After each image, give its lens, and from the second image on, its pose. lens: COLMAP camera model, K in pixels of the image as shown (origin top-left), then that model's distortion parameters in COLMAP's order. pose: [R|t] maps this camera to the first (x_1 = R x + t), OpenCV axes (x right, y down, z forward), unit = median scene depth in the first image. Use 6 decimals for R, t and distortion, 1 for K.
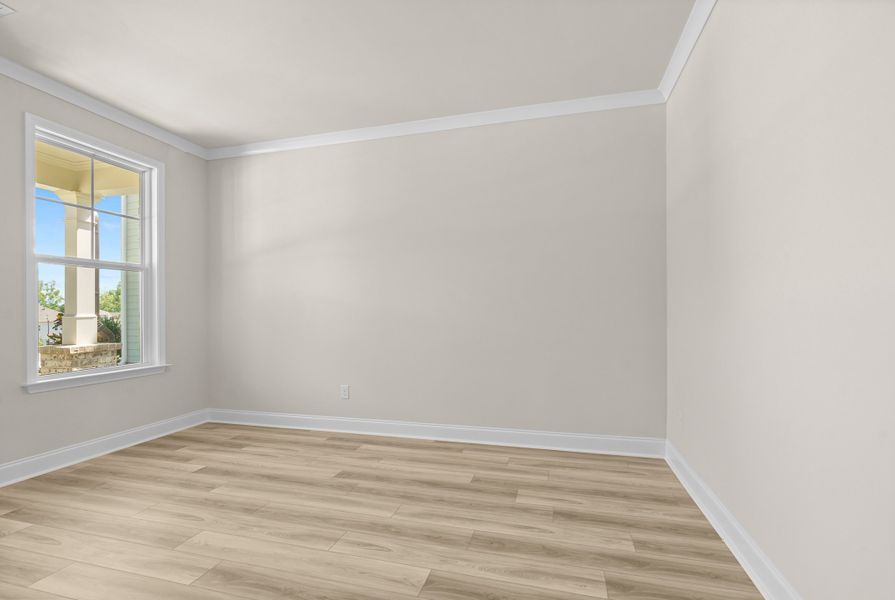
lens RADIAL K [[407.3, 0, 447.3], [0, 407.3, 308.0], [0, 0, 1]] dist [-0.005753, 0.003086]
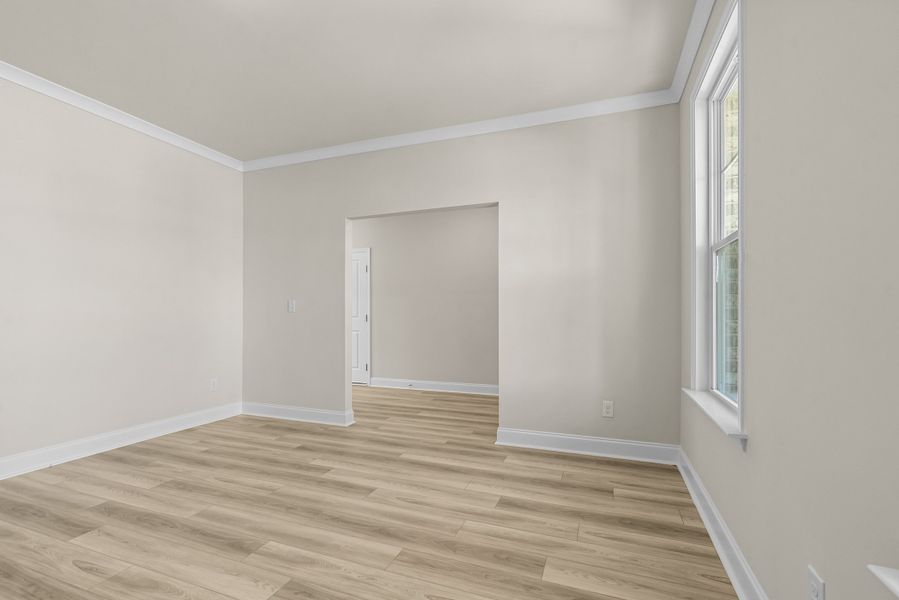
lens RADIAL K [[409.1, 0, 455.0], [0, 409.1, 315.3], [0, 0, 1]] dist [-0.005753, 0.003086]
pose [[-0.996516, 0.004710, 0.083270, -0.728203], [0.004238, 0.999974, -0.005847, 0.013359], [-0.083295, -0.005474, -0.996510, 1.224801]]
